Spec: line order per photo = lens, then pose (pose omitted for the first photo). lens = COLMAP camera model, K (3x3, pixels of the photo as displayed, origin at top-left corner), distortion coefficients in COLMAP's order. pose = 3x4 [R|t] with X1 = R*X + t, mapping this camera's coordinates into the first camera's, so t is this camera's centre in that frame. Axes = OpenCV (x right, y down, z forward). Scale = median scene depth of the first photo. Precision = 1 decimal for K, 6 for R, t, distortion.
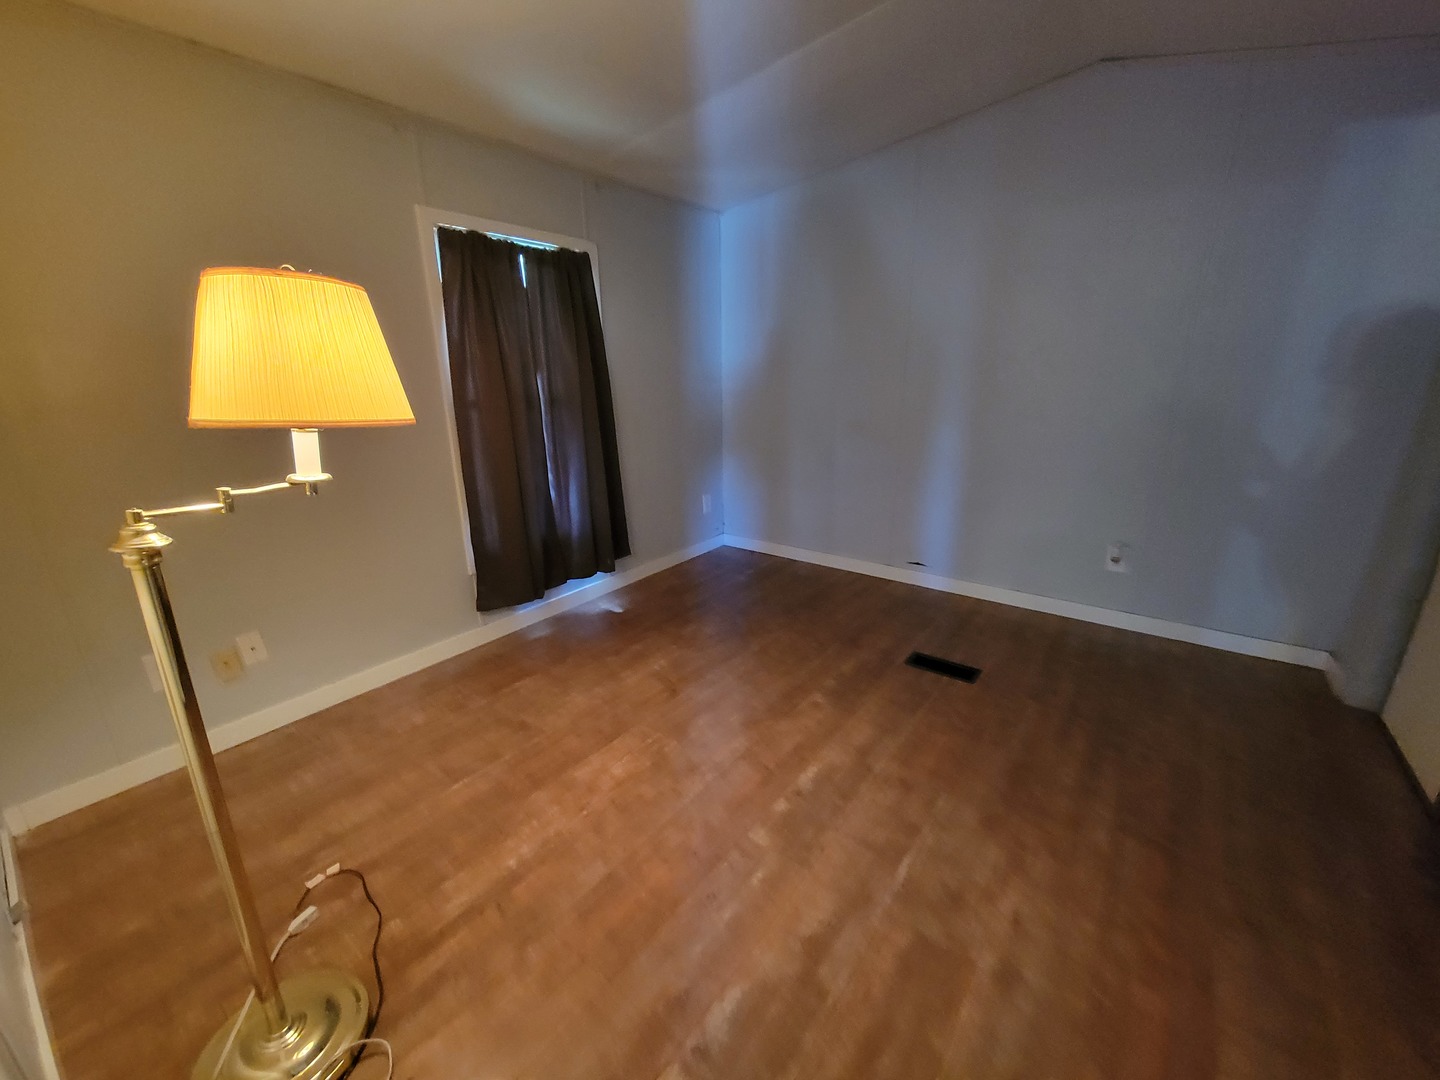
lens RADIAL K [[594.3, 0, 723.1], [0, 594.3, 548.1], [0, 0, 1]] dist [-0.001708, -0.000490]
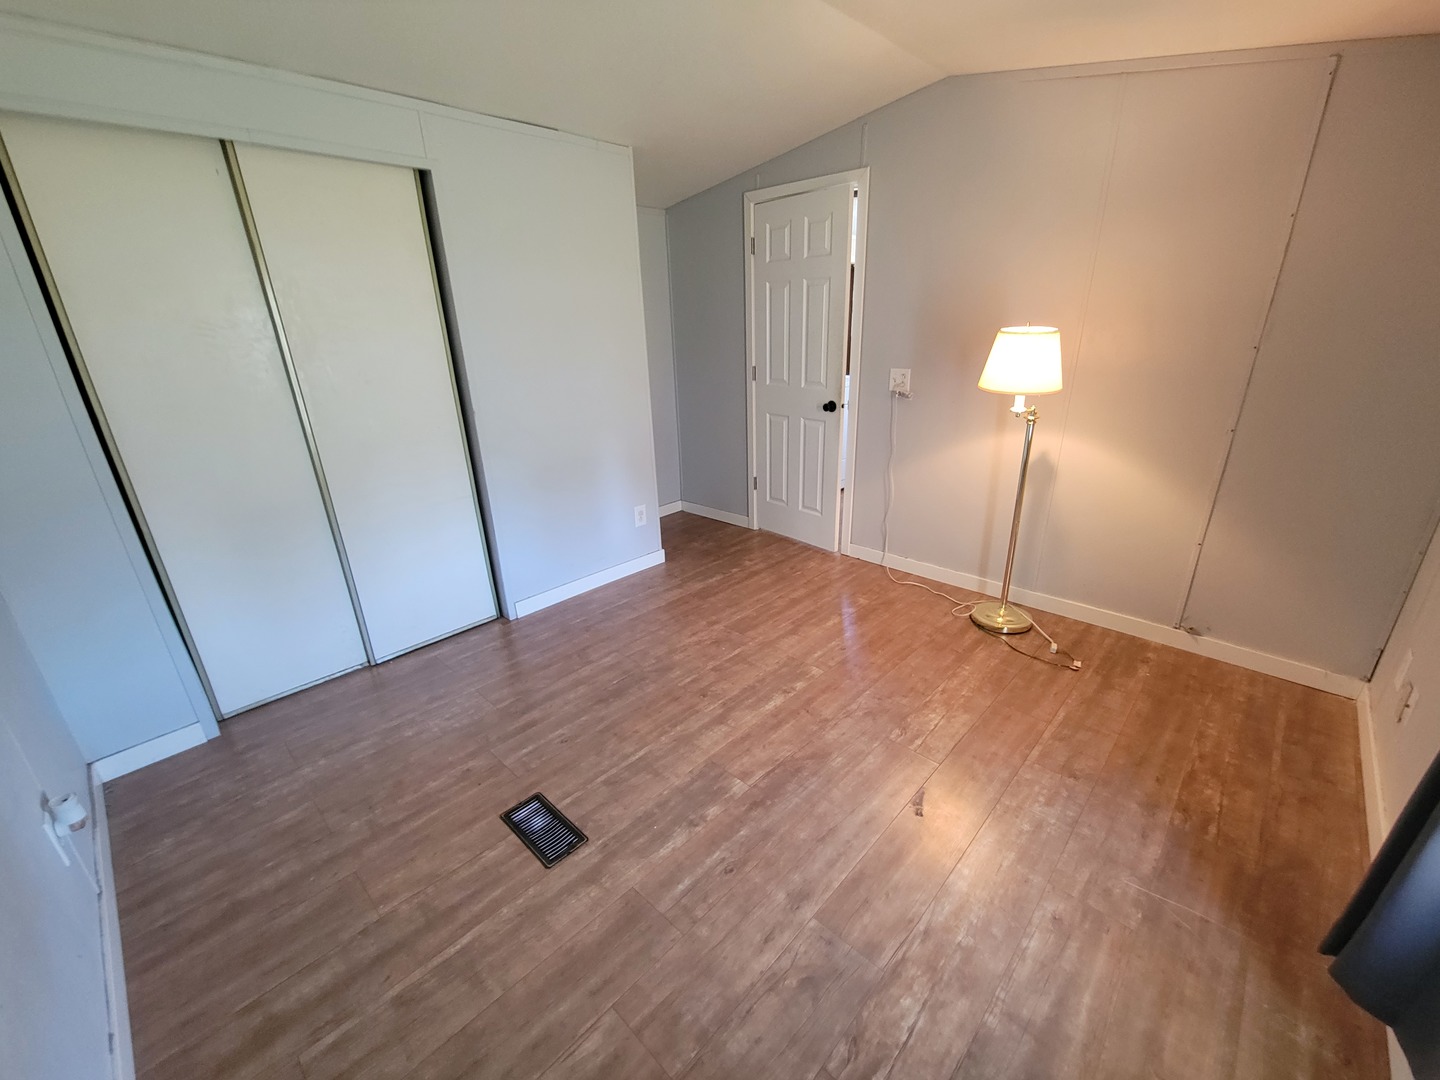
lens RADIAL K [[594.3, 0, 723.1], [0, 594.3, 548.1], [0, 0, 1]] dist [-0.001708, -0.000490]
pose [[-0.991964, -0.021752, 0.124634, 0.116196], [0.061237, 0.779477, 0.623430, -0.764399], [-0.110710, 0.626053, -0.771882, 2.038779]]
